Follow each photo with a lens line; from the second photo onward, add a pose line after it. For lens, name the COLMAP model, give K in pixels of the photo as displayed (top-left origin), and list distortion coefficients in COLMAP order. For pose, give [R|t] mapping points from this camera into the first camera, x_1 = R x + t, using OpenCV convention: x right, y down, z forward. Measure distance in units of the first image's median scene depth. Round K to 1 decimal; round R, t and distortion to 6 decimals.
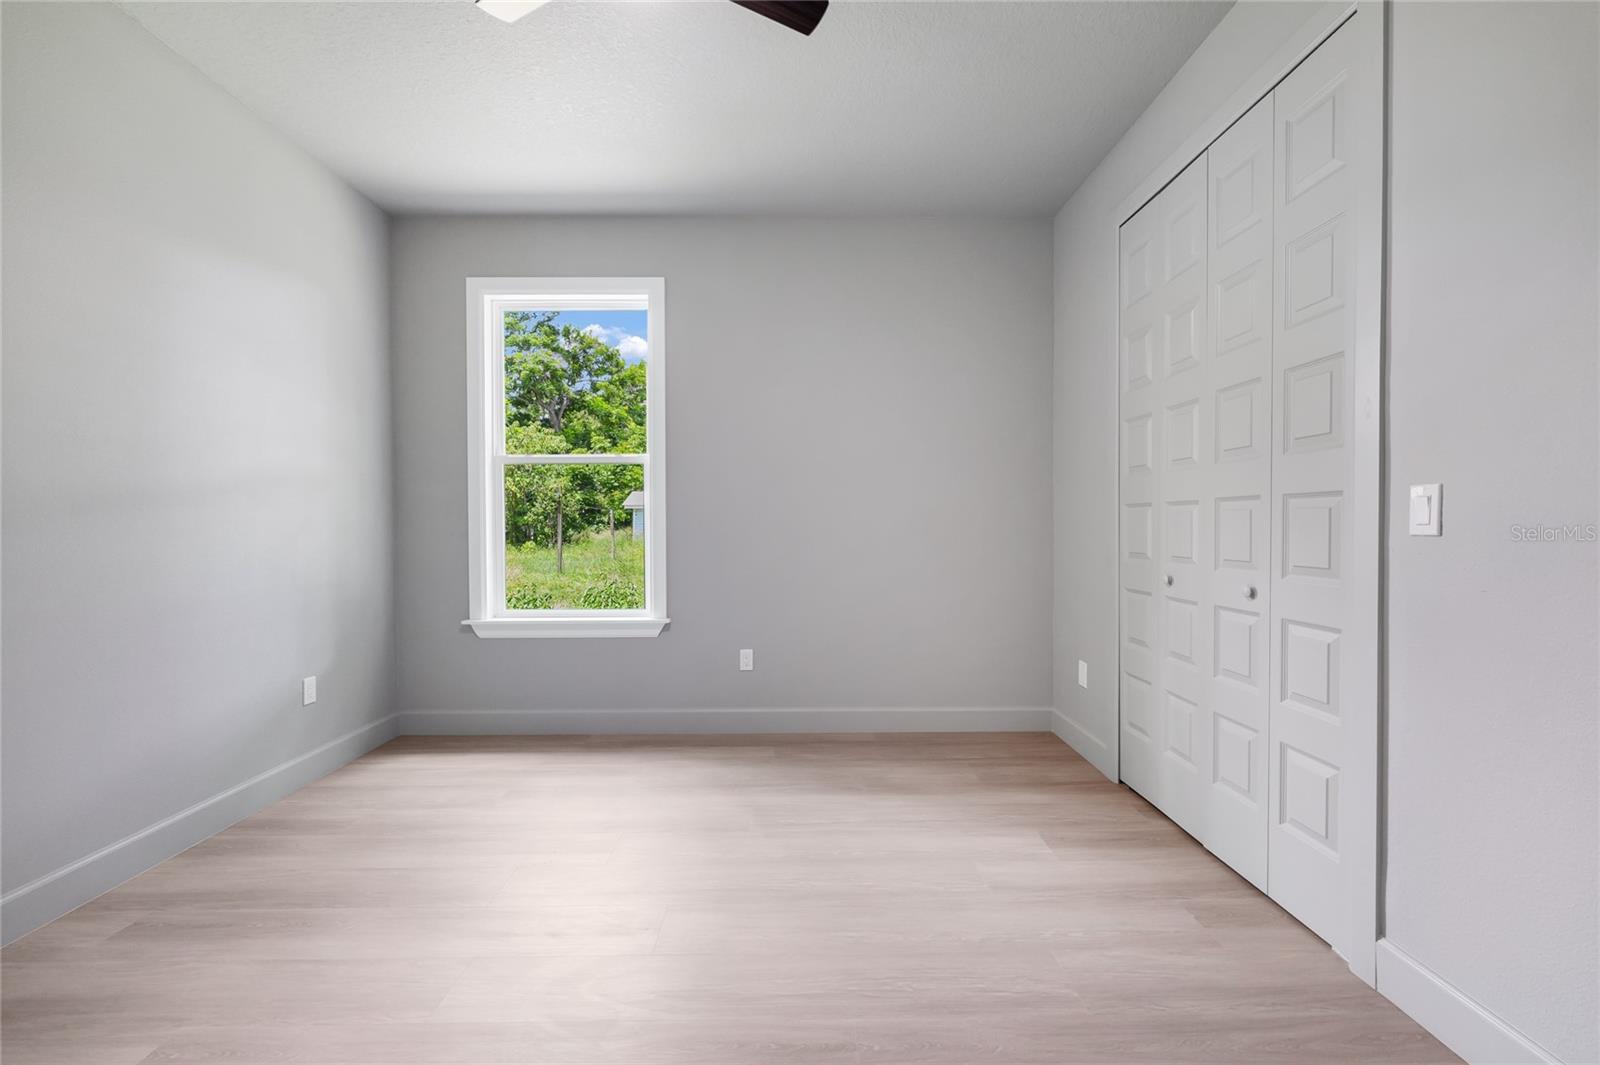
lens RADIAL K [[635.3, 0, 800.0], [0, 635.3, 532.5], [0, 0, 1]] dist [-0.000565, 0.000070]
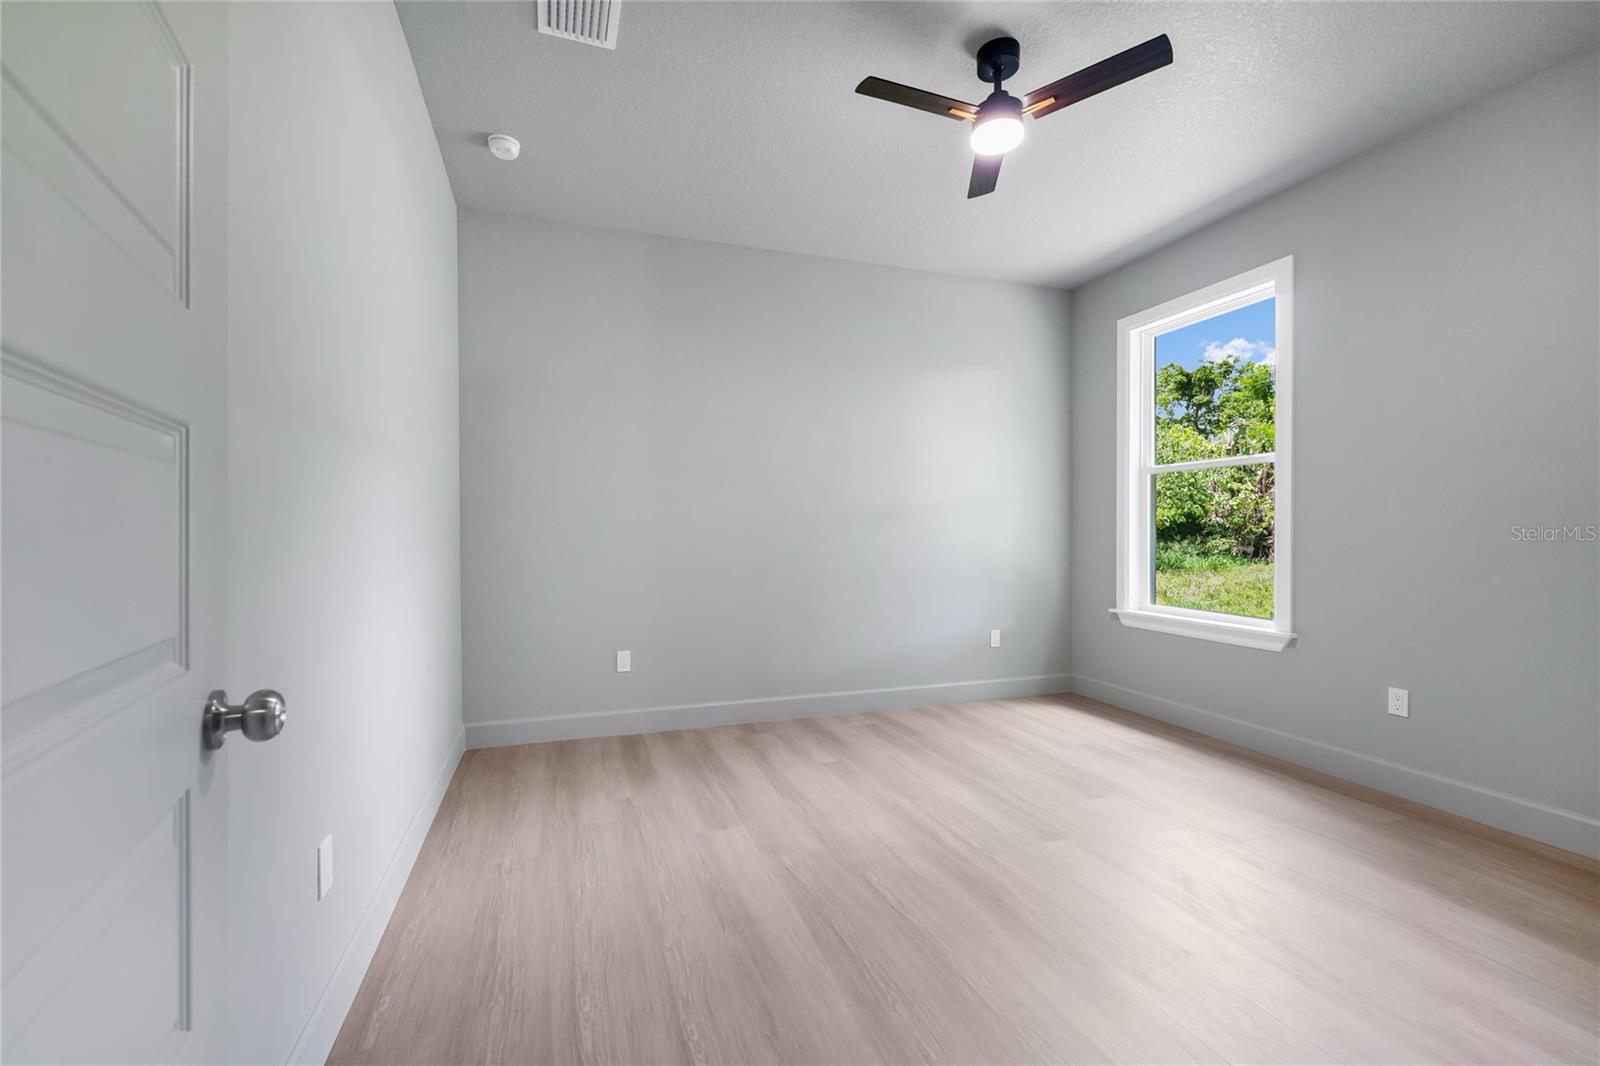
lens RADIAL K [[644.6, 0, 794.5], [0, 644.6, 532.4], [0, 0, 1]] dist [-0.001037, -0.000020]
pose [[0.334142, 0.007858, -0.942490, 0.416305], [-0.011518, 0.999925, 0.004253, -0.003199], [0.942452, 0.009435, 0.334207, 0.031839]]
